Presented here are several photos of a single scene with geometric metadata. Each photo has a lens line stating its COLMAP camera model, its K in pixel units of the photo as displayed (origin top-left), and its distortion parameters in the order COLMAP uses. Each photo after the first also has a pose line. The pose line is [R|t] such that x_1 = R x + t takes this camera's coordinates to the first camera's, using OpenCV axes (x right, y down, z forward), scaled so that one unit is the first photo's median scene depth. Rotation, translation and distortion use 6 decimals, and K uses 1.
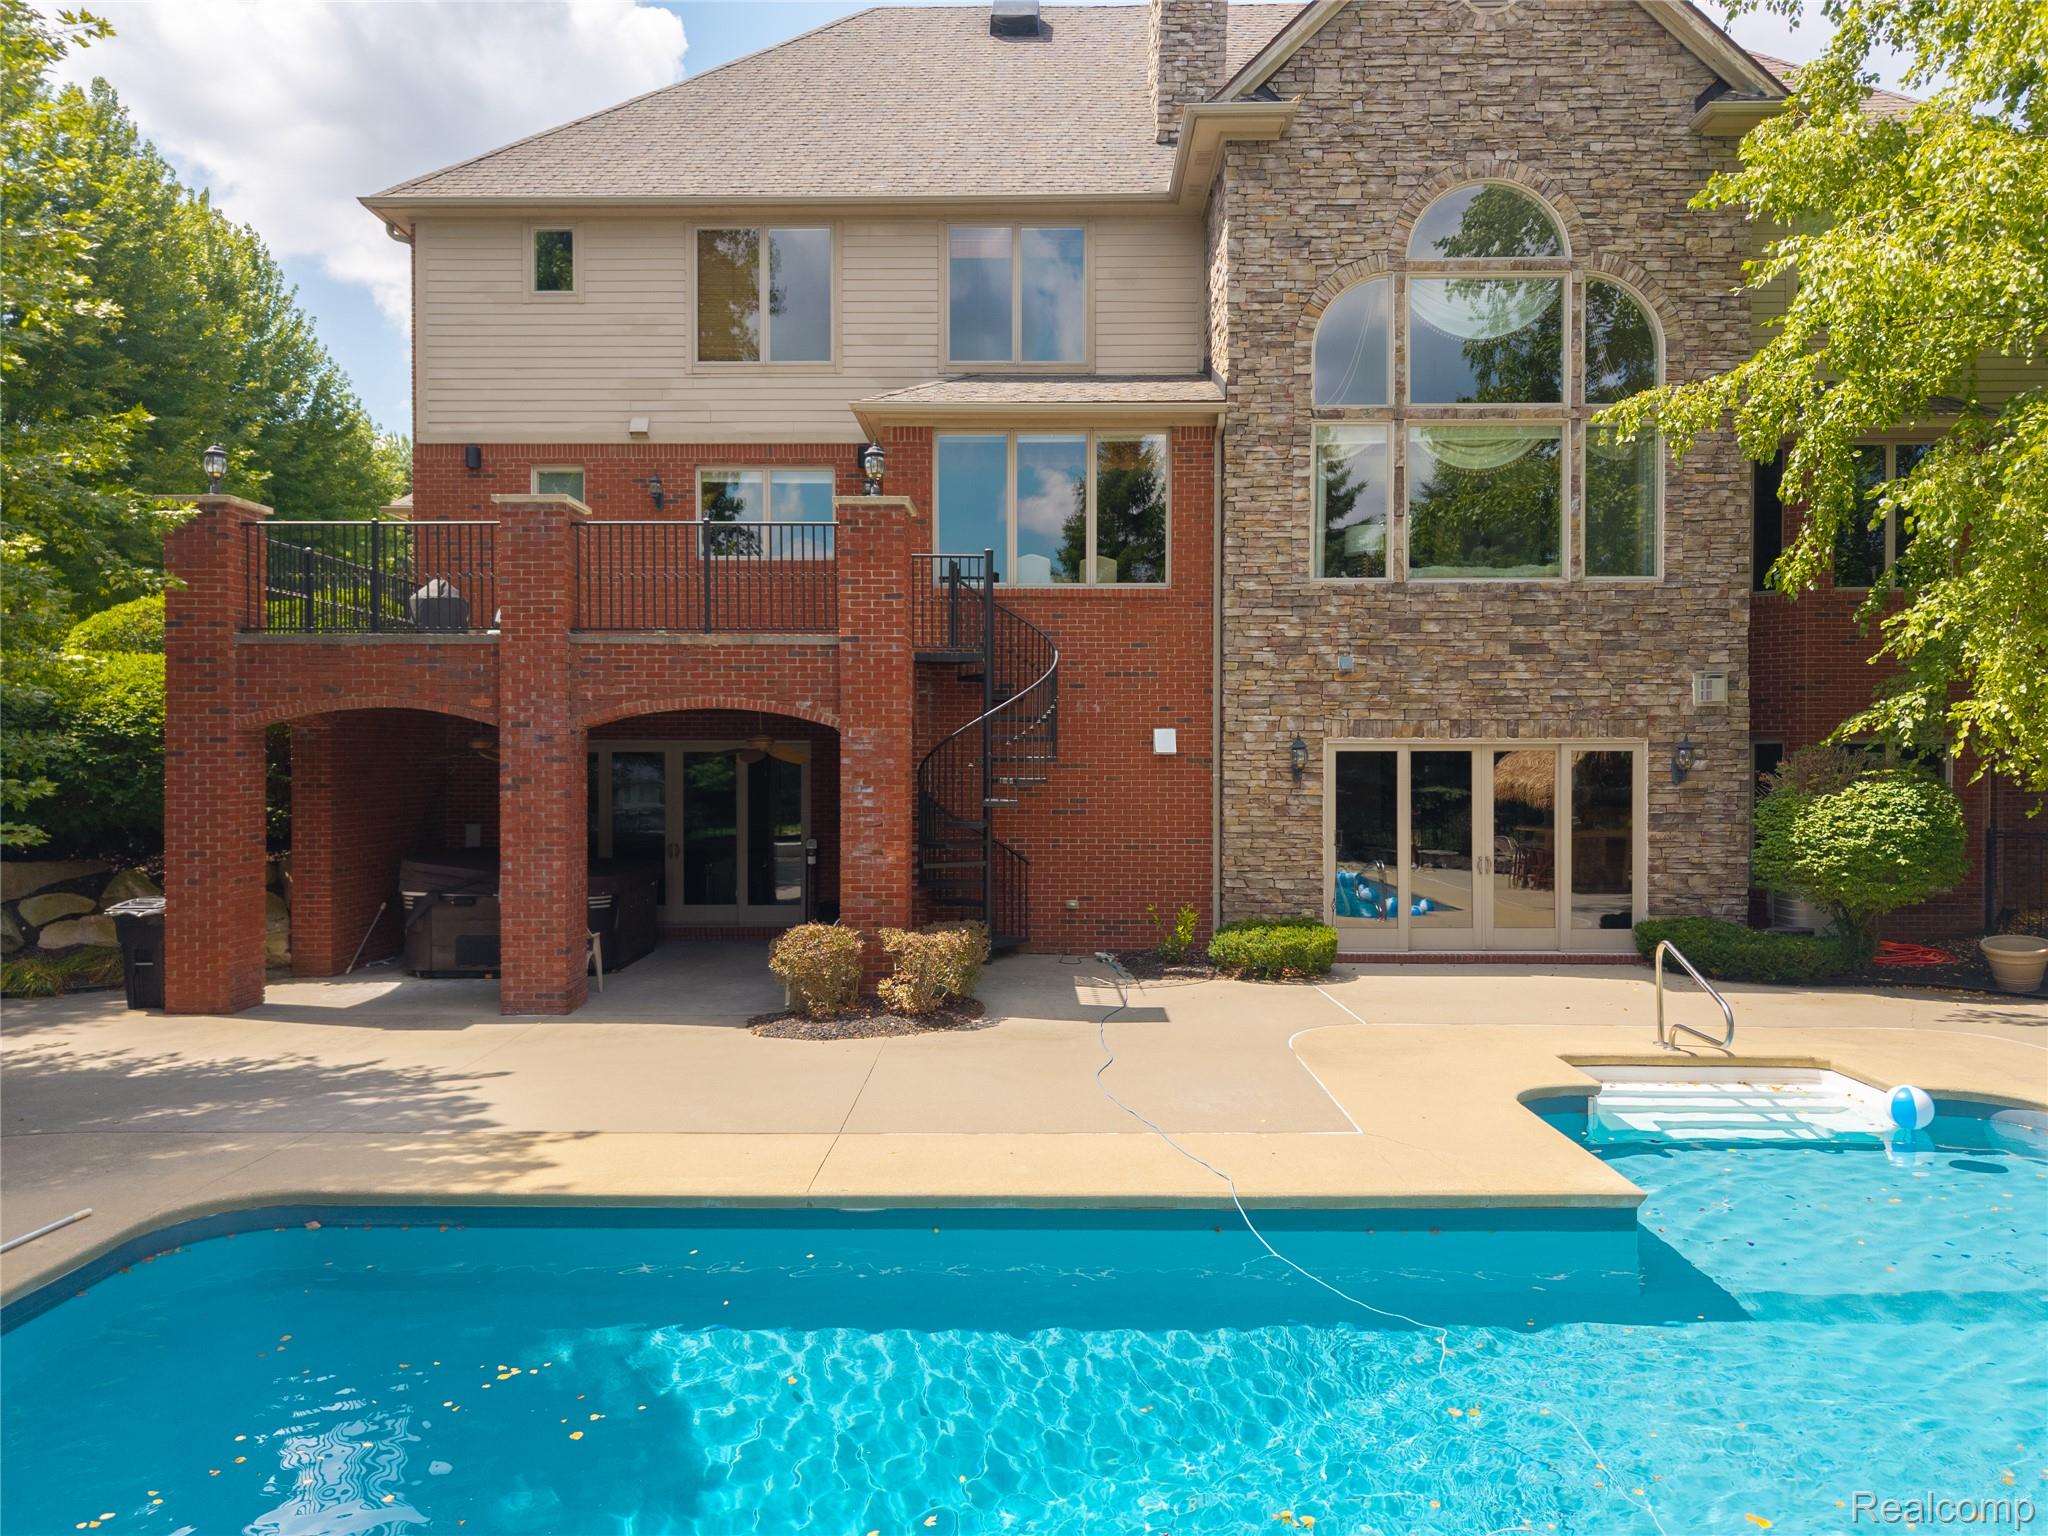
lens RADIAL K [[1397.4, 0, 1024.0], [0, 1397.4, 768.0], [0, 0, 1]] dist [0.031741, -0.047952]
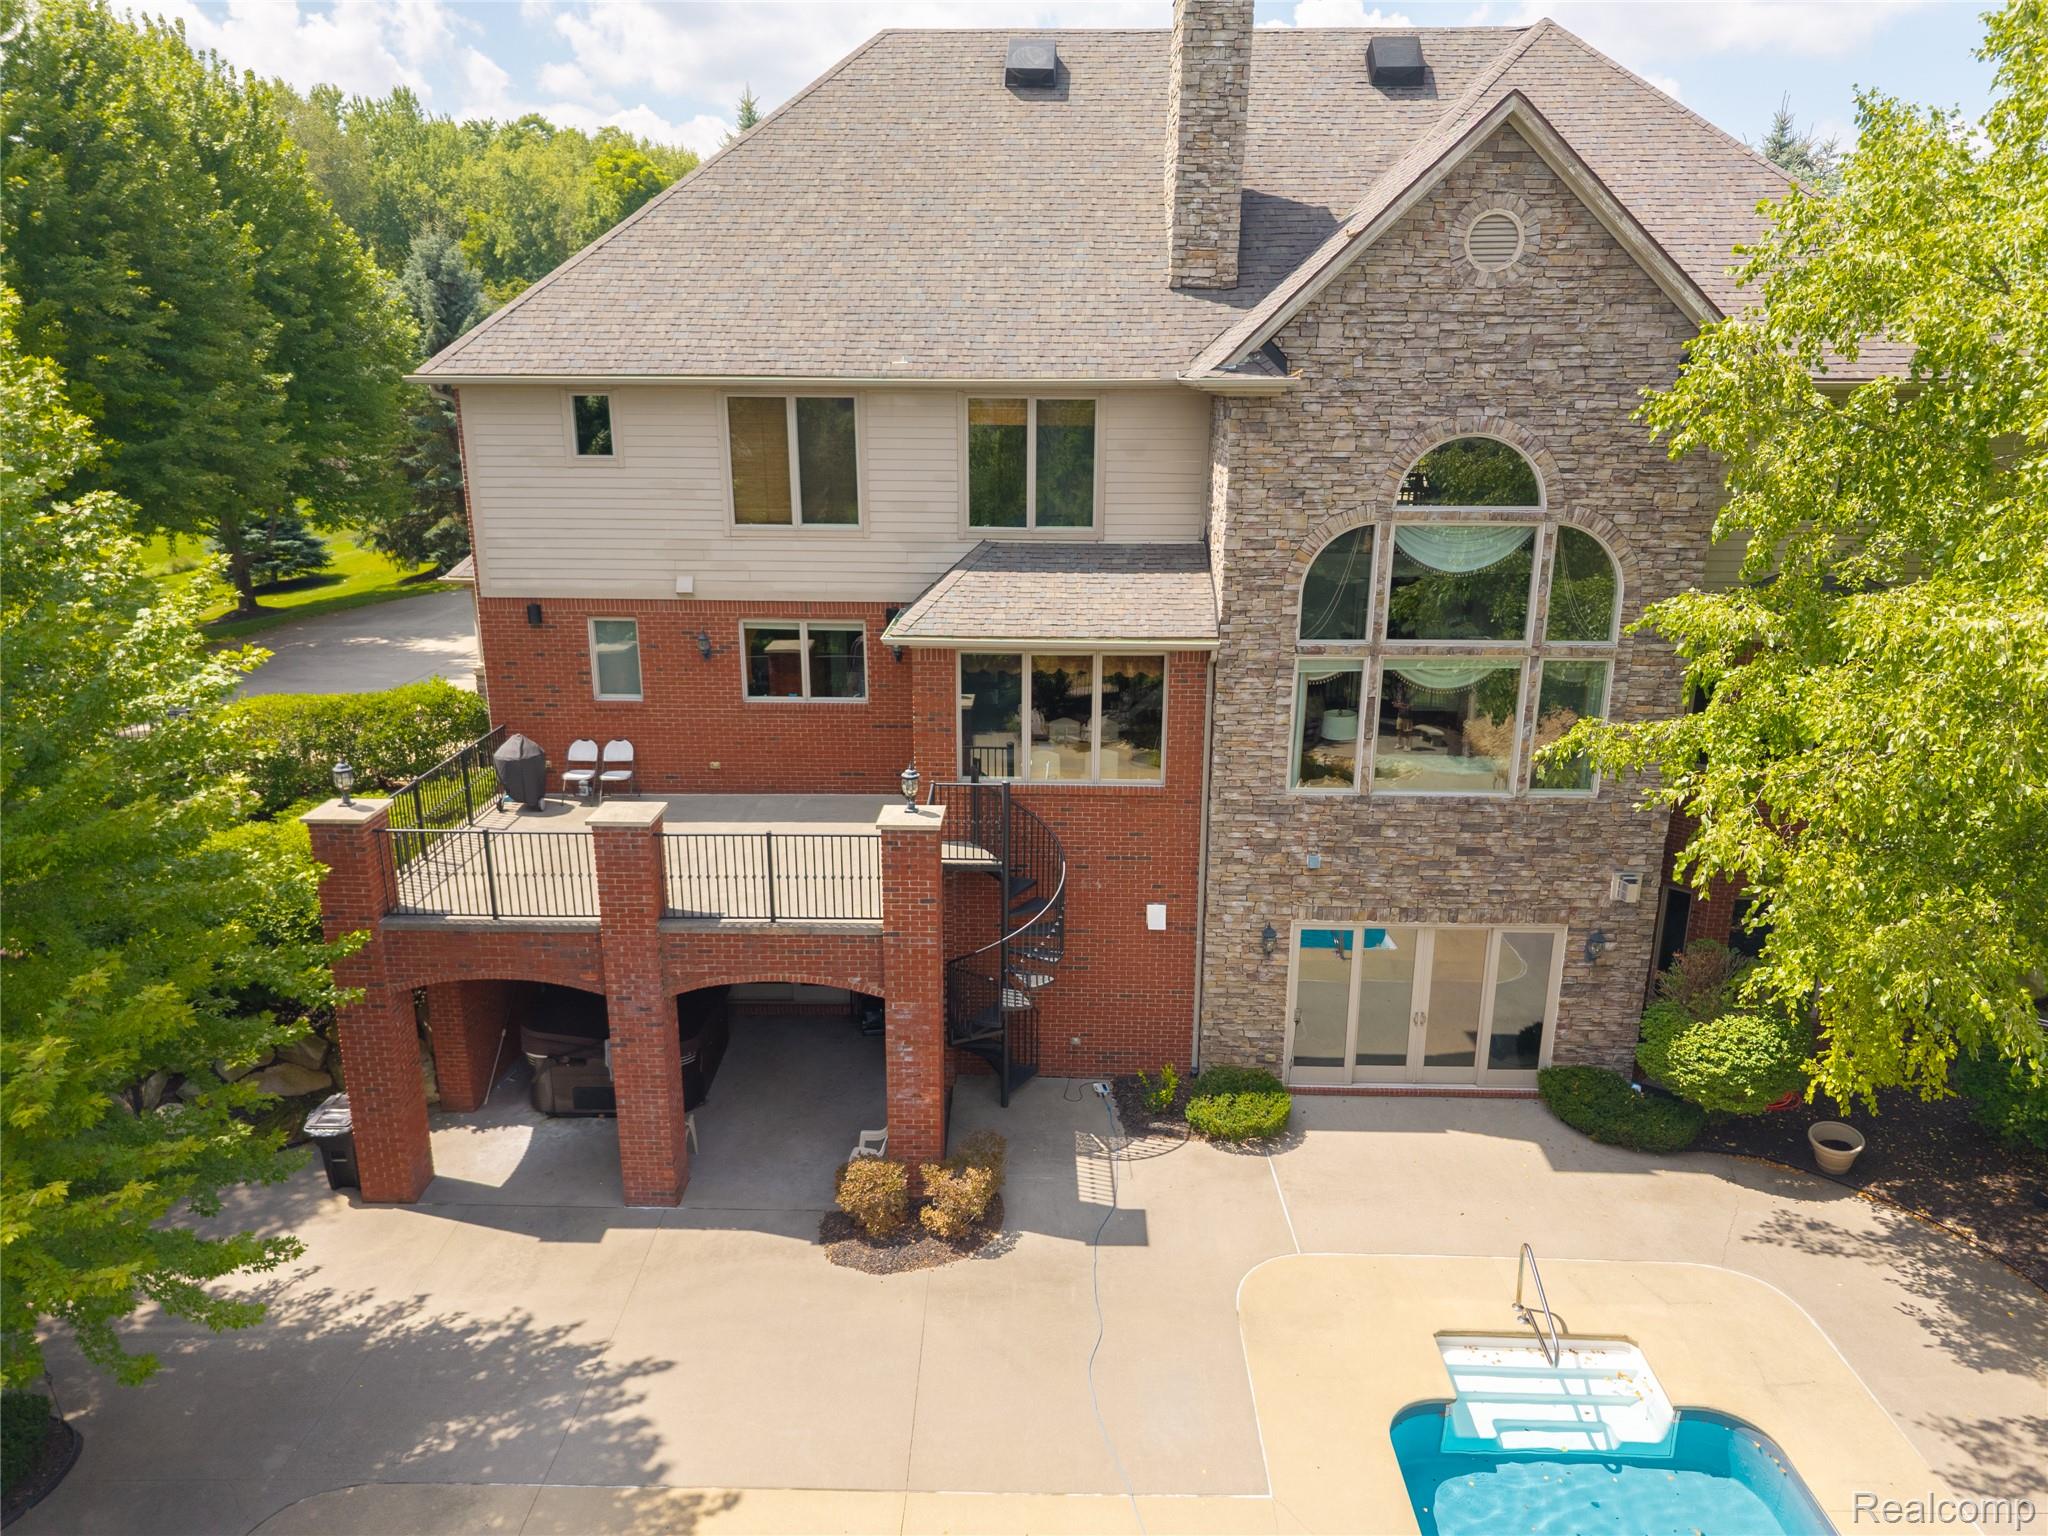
lens RADIAL K [[1387.8, 0, 1024.0], [0, 1387.8, 768.0], [0, 0, 1]] dist [0.096783, -0.219317]
pose [[0.999974, 0.005288, -0.004832, -0.005402], [-0.003755, 0.961420, 0.275059, -0.466907], [0.006100, -0.275033, 0.961415, -0.093140]]
